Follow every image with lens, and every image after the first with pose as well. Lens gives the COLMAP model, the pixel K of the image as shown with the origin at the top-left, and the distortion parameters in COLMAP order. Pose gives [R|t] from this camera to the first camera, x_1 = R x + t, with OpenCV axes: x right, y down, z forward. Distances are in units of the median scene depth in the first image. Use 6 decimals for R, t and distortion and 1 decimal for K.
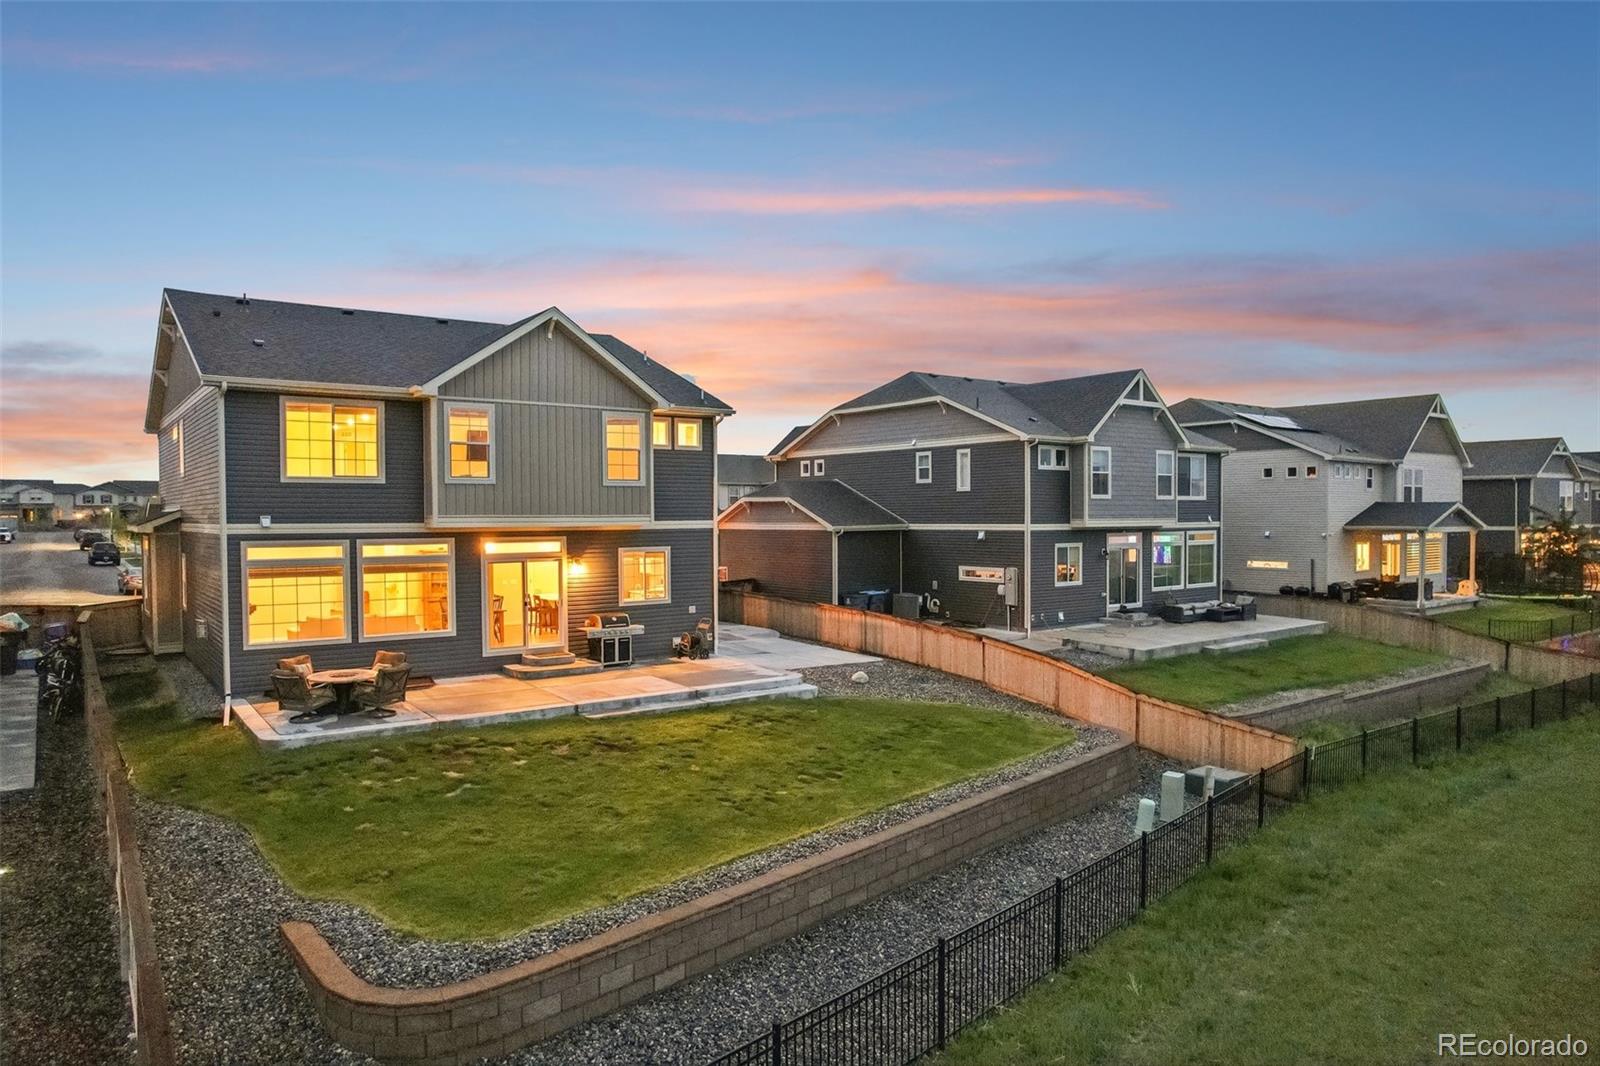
lens RADIAL K [[1035.0, 0, 800.0], [0, 1035.0, 533.0], [0, 0, 1]] dist [-0.057730, 0.057395]
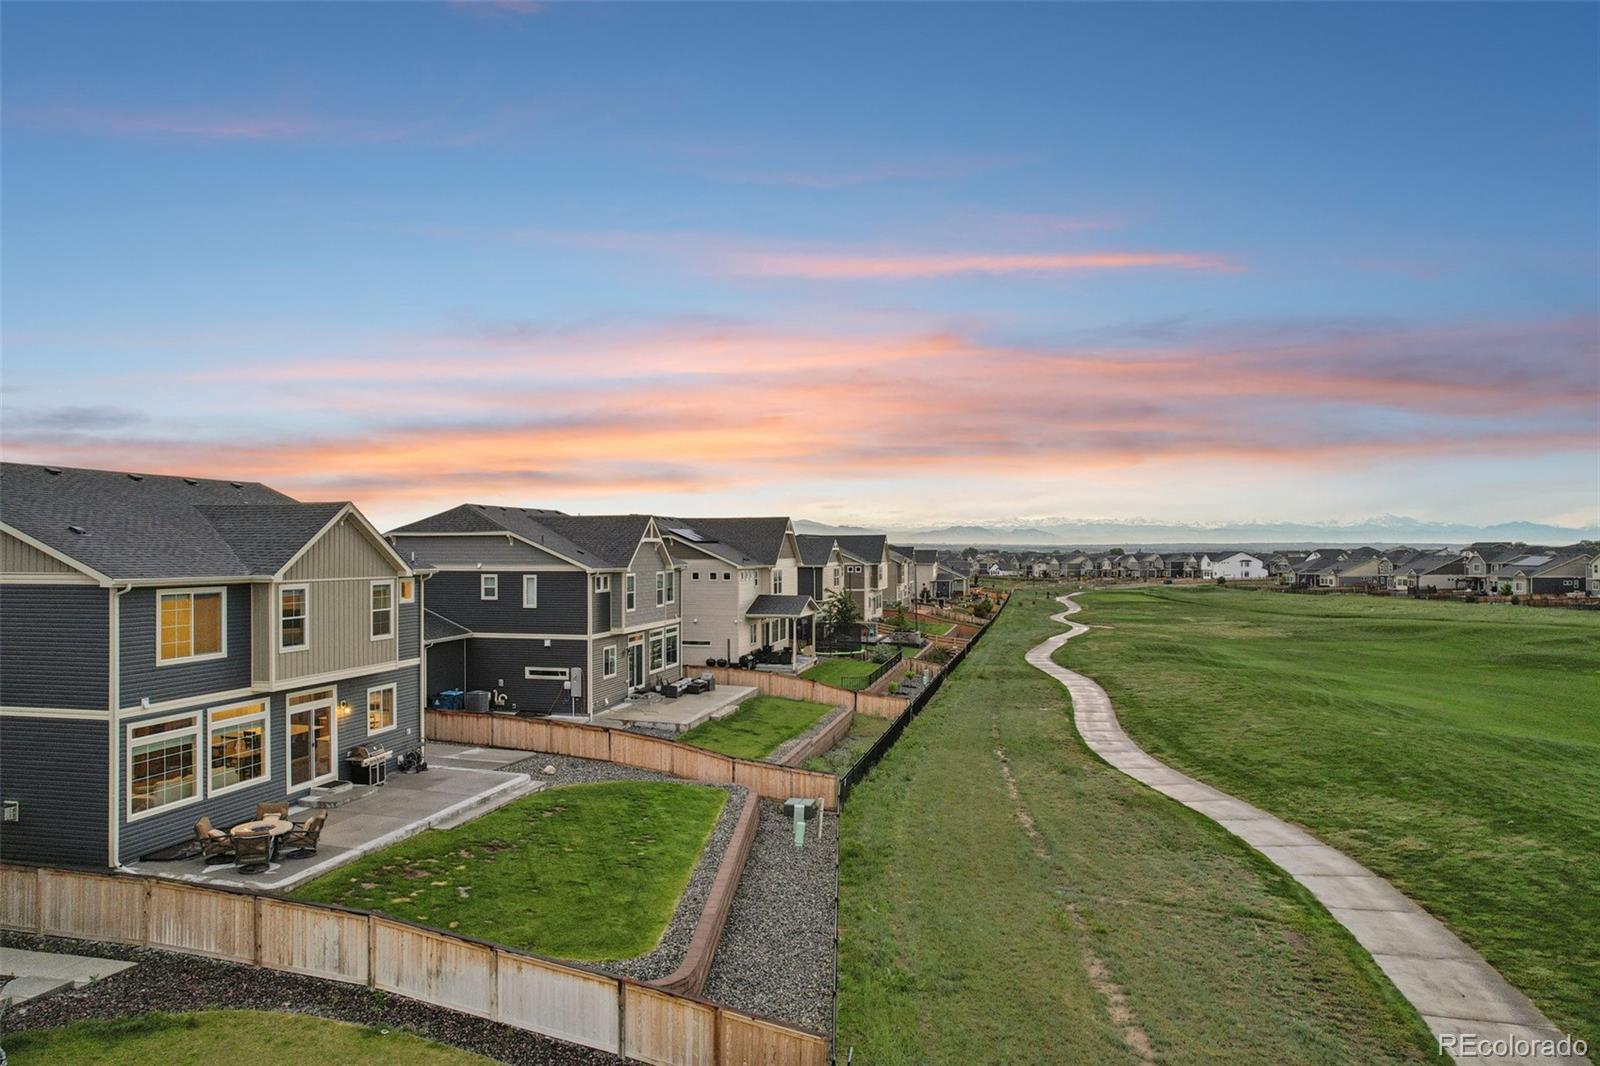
lens RADIAL K [[1035.0, 0, 800.0], [0, 1035.0, 533.0], [0, 0, 1]] dist [-0.057730, 0.057395]
pose [[0.769396, 0.012972, 0.638640, -0.406703], [0.008785, 0.999484, -0.030885, -0.092894], [-0.638711, 0.029374, 0.768886, -0.191852]]
